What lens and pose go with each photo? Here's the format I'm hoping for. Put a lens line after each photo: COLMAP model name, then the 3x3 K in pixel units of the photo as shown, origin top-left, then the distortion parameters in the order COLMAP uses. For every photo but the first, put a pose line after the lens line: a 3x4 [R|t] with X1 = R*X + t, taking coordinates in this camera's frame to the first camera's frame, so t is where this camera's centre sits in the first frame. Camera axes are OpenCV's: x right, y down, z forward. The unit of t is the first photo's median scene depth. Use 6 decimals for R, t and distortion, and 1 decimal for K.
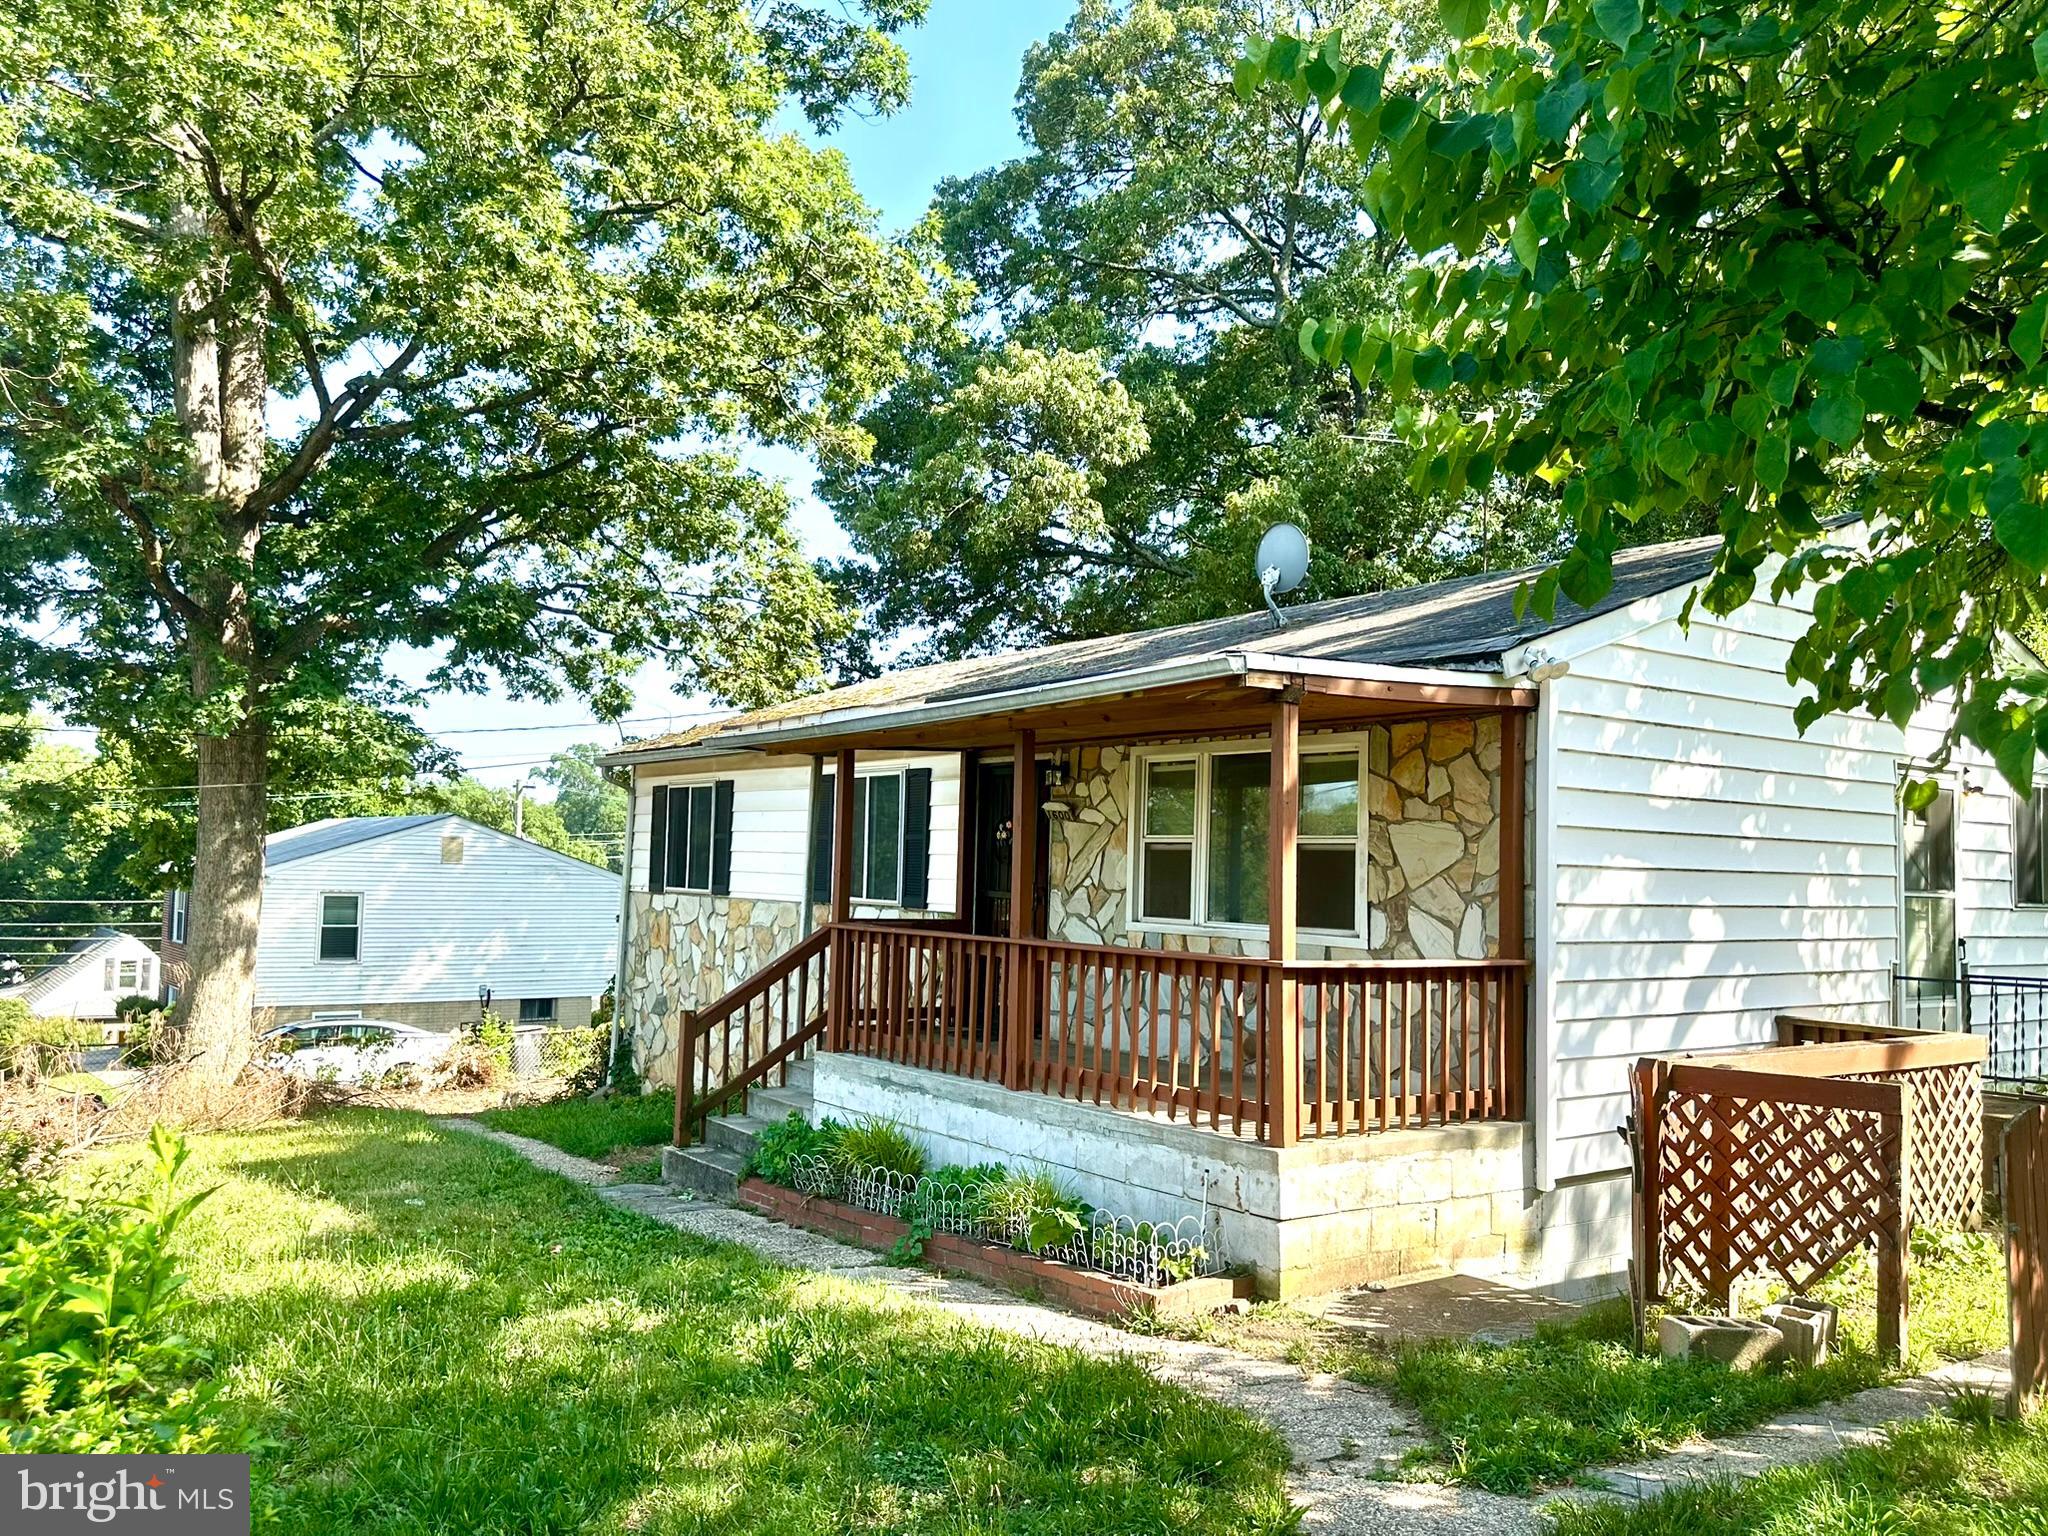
lens RADIAL K [[1572.5, 0, 1014.7], [0, 1572.5, 761.3], [0, 0, 1]] dist [0.046816, -0.007126]
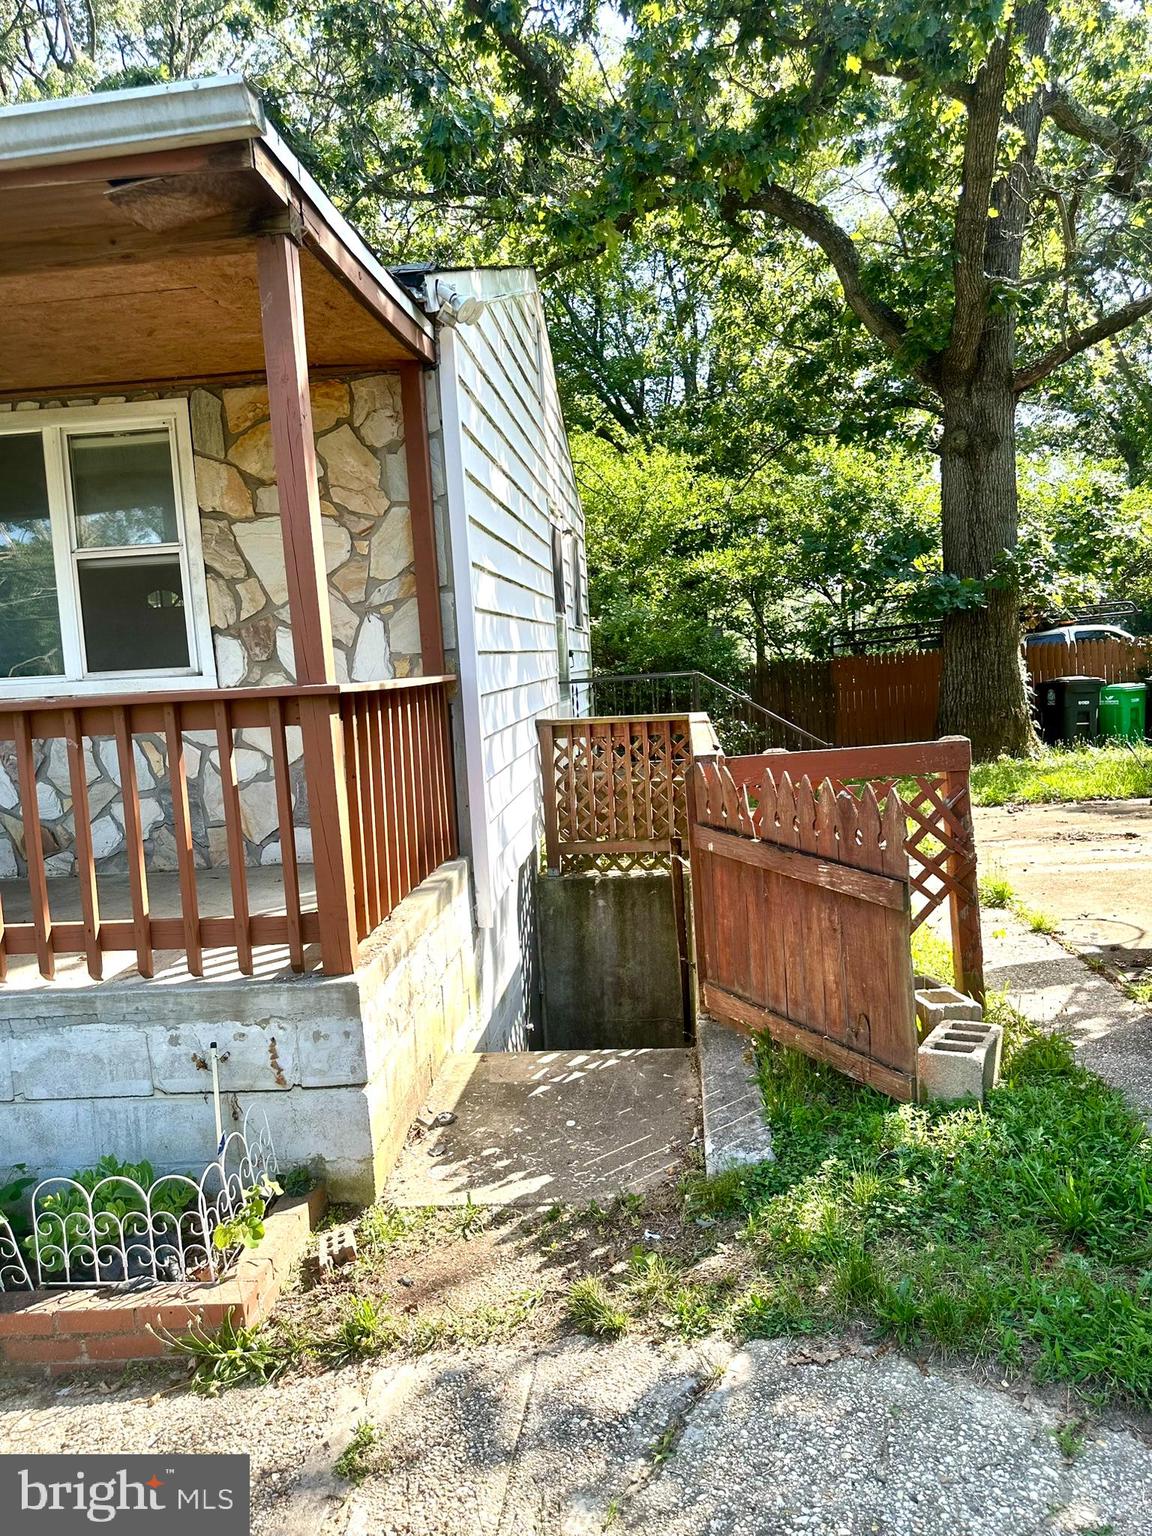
lens RADIAL K [[1082.5, 0, 561.6], [0, 1082.5, 765.7], [0, 0, 1]] dist [0.041793, -0.038112]
pose [[0.652421, -0.141674, 0.744496, -0.075988], [0.023563, 0.985688, 0.166923, 0.077027], [-0.757490, -0.091362, 0.646422, 0.562262]]
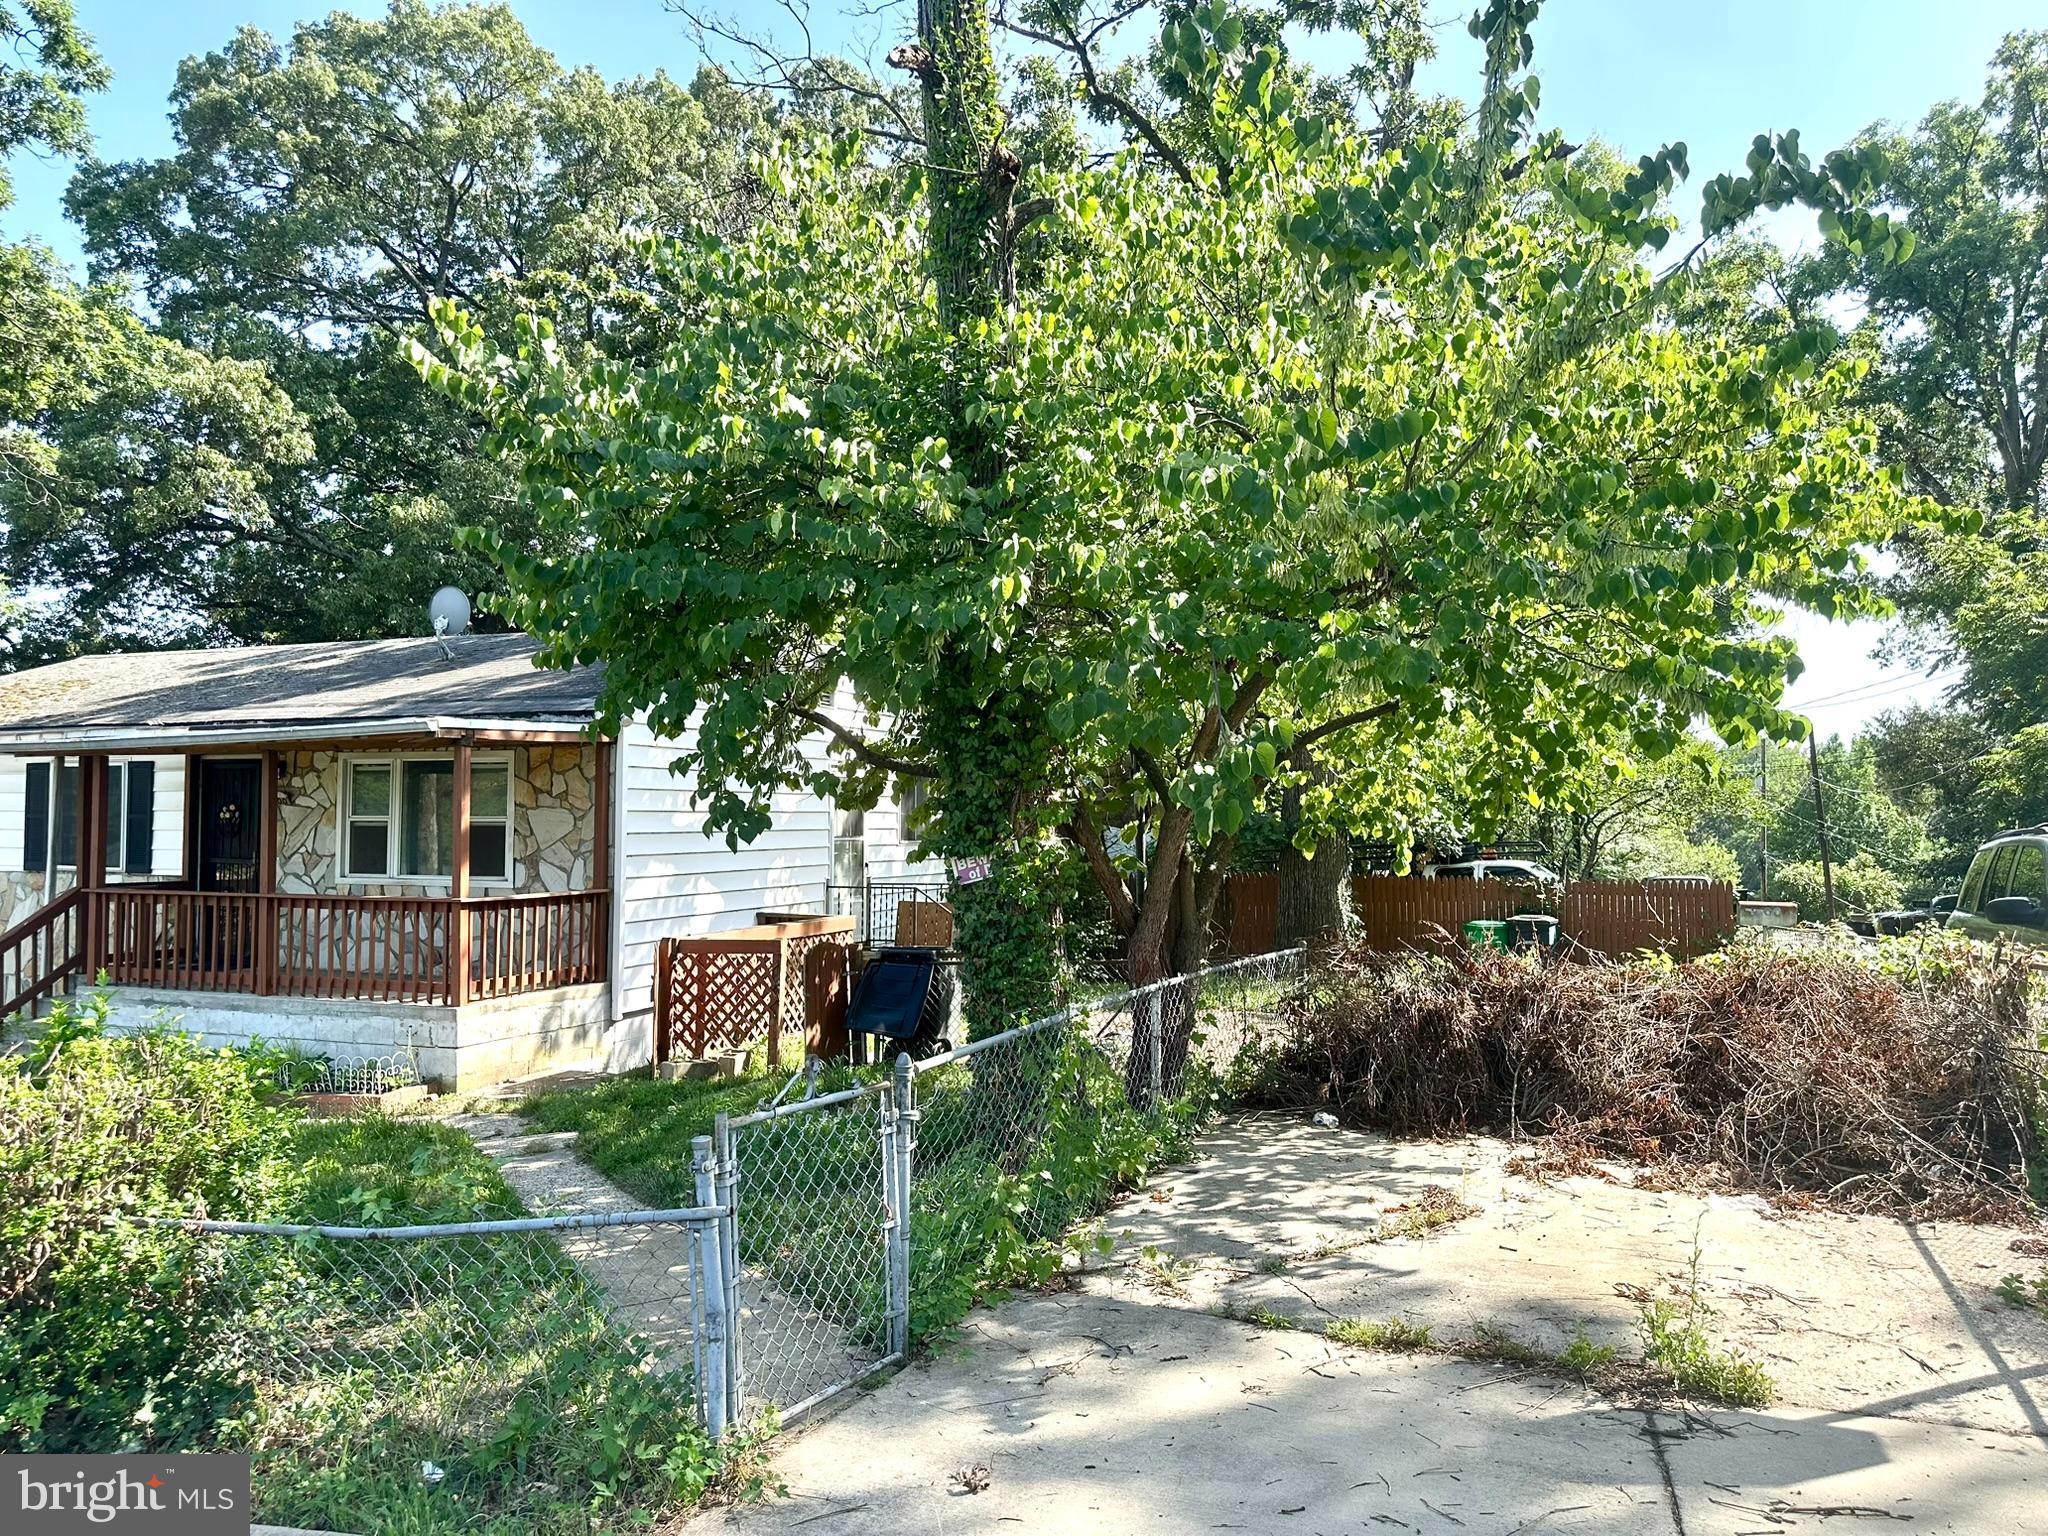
lens RADIAL K [[1443.3, 0, 1034.1], [0, 1443.3, 761.2], [0, 0, 1]] dist [0.041793, -0.038112]
pose [[0.846066, -0.005831, 0.533046, -0.121109], [-0.015113, 0.999276, 0.034918, -0.073236], [-0.532864, -0.037599, 0.845365, -0.559544]]
